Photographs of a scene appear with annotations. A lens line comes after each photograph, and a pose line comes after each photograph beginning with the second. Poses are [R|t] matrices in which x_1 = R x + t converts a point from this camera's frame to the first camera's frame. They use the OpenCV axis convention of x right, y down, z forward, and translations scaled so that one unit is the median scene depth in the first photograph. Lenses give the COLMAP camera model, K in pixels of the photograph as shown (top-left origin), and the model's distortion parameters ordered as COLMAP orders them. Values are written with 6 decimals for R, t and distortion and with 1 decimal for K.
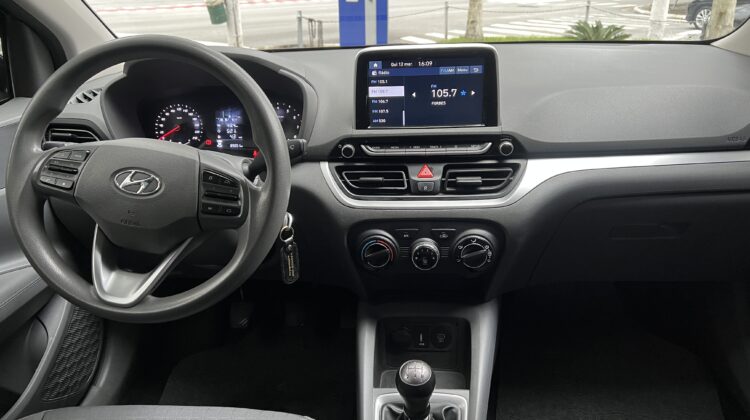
lens RADIAL K [[557.0, 0, 375.0], [0, 557.0, 210.0], [0, 0, 1]] dist [0.007319, 0.003670]
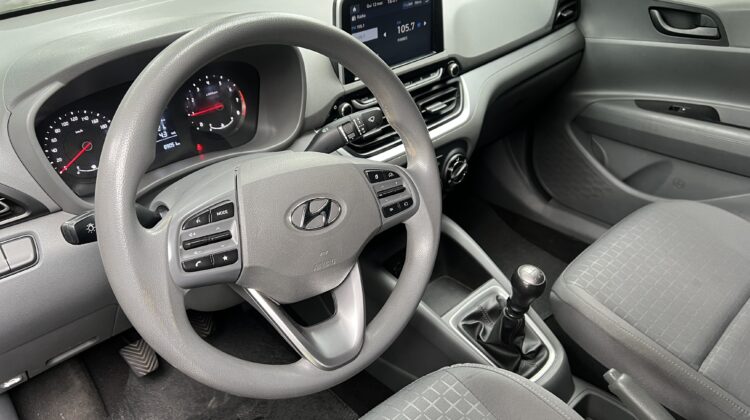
lens RADIAL K [[557.0, 0, 375.0], [0, 557.0, 210.0], [0, 0, 1]] dist [0.007319, 0.003670]
pose [[0.668542, -0.374405, 0.642552, -0.674827], [0.272170, 0.927261, 0.257121, -0.178497], [-0.692080, 0.002987, 0.721814, 0.316434]]
